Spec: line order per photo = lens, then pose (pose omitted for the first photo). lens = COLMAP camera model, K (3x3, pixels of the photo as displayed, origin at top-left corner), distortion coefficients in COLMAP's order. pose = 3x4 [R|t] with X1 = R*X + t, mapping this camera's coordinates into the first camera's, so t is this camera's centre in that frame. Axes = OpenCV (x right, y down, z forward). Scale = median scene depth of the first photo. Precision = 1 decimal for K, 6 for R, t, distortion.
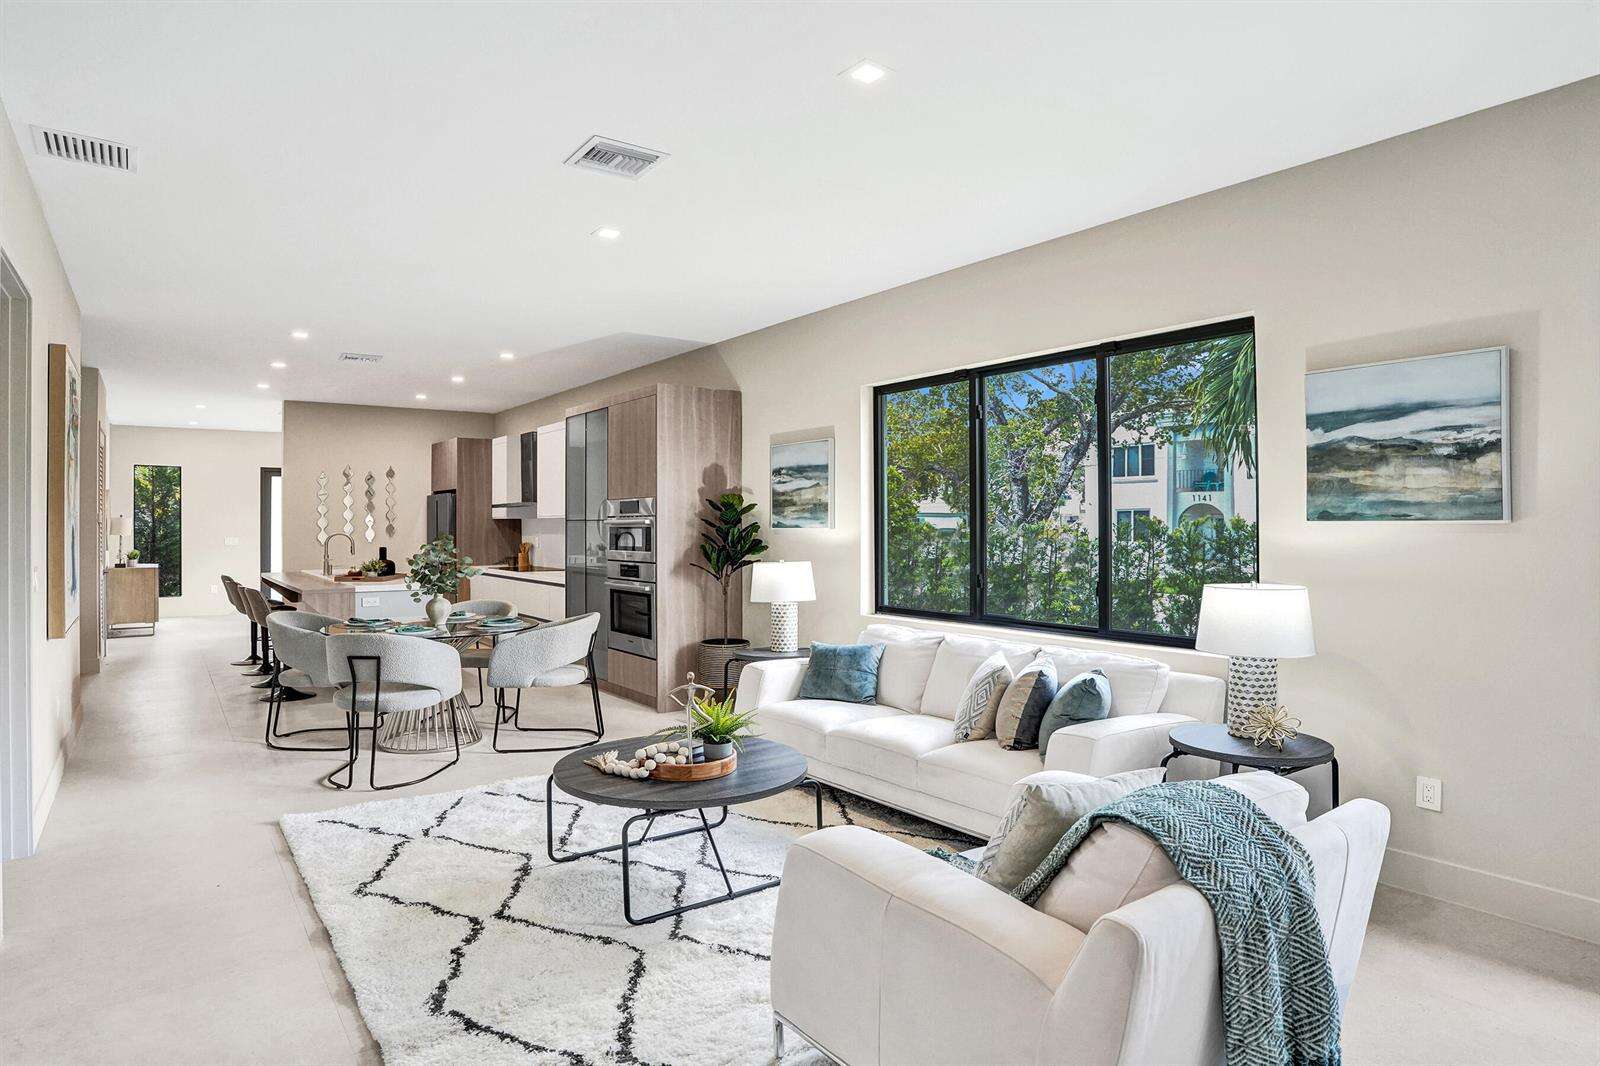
lens RADIAL K [[844.7, 0, 806.5], [0, 844.7, 524.5], [0, 0, 1]] dist [-0.075461, 0.031294]
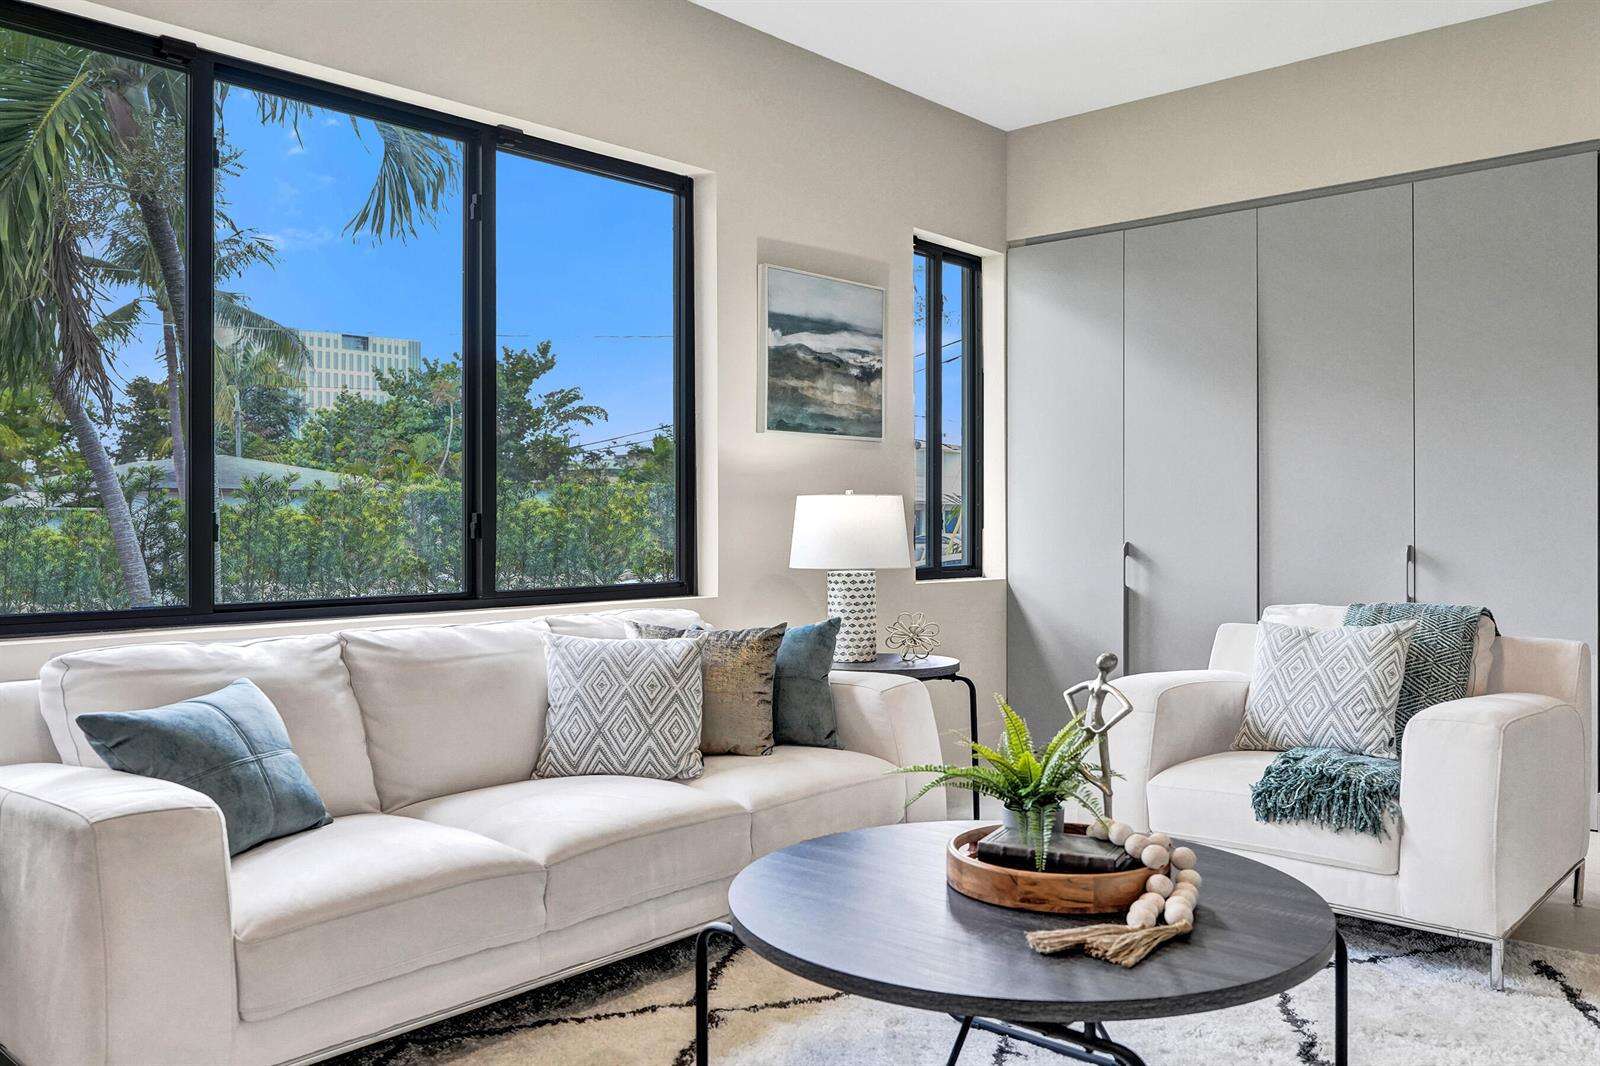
lens RADIAL K [[1209.8, 0, 799.7], [0, 1209.8, 510.4], [0, 0, 1]] dist [-0.027132, 0.014347]
pose [[-0.142228, 0.013336, 0.989744, -0.739506], [0.005924, 0.999903, -0.012622, 0.105815], [-0.989816, 0.004068, -0.142293, 1.212188]]
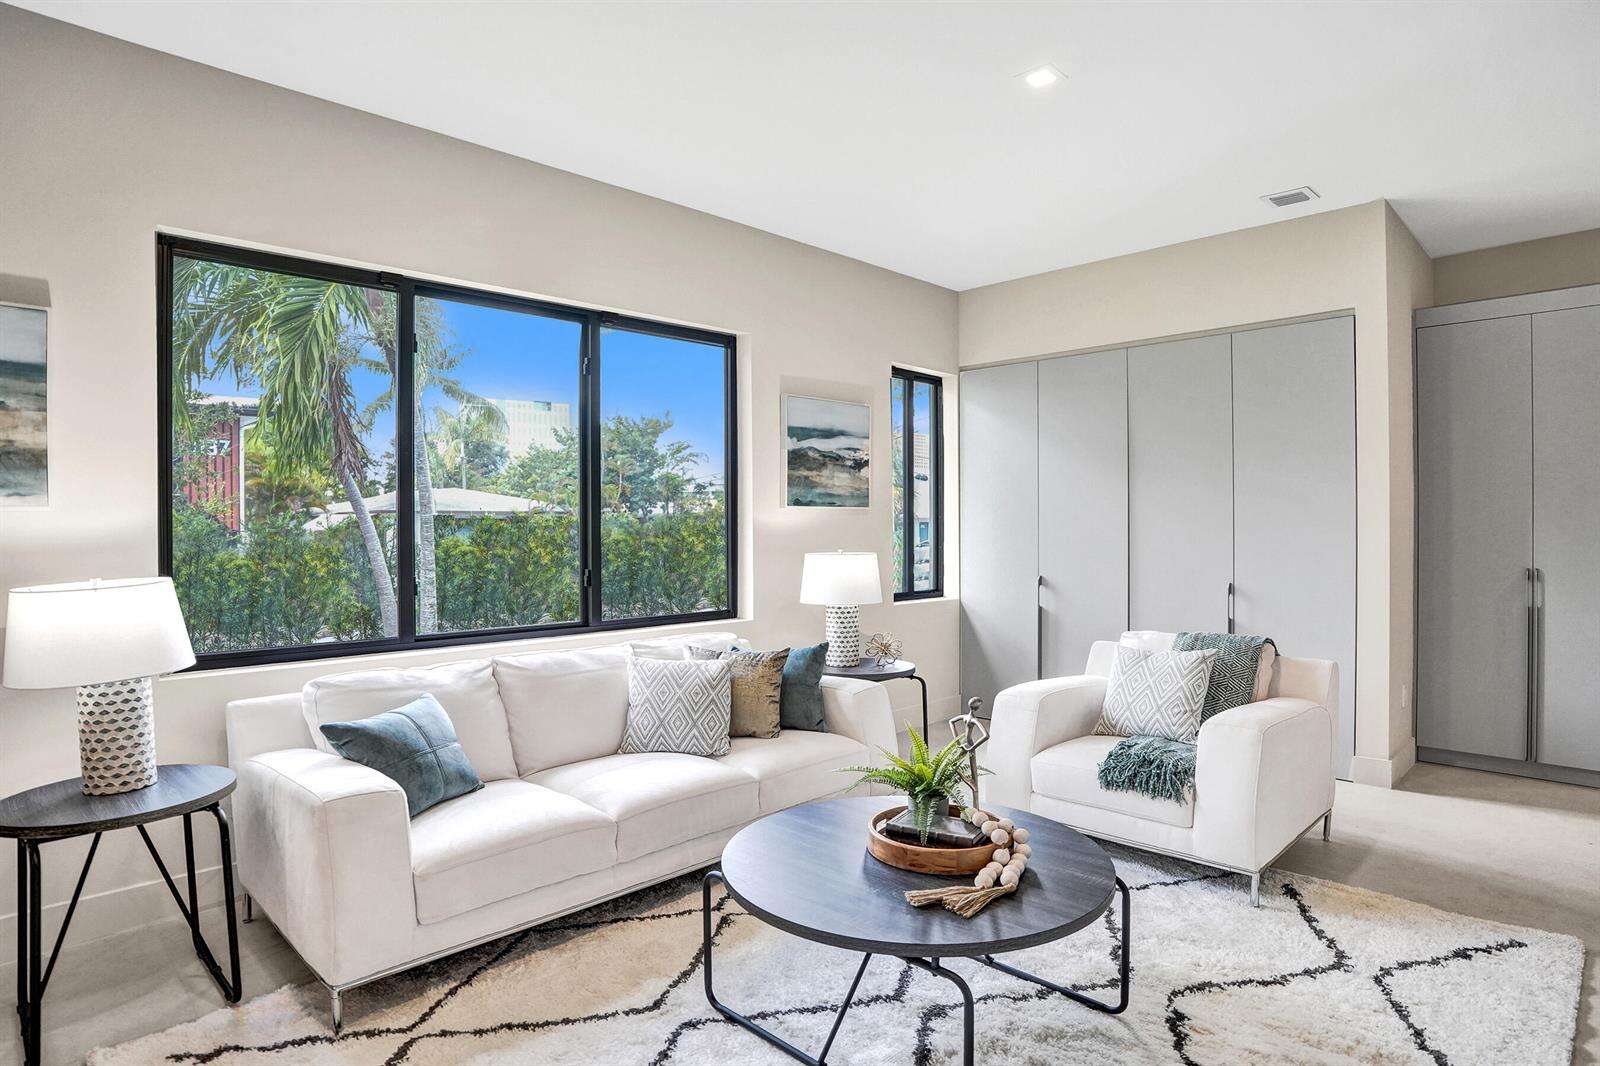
lens RADIAL K [[844.7, 0, 806.5], [0, 844.7, 524.5], [0, 0, 1]] dist [-0.075461, 0.031294]
pose [[-0.091387, 0.004284, 0.995806, -0.785947], [0.006886, 0.999970, -0.003670, 0.032108], [-0.995792, 0.006522, -0.091414, 1.149208]]
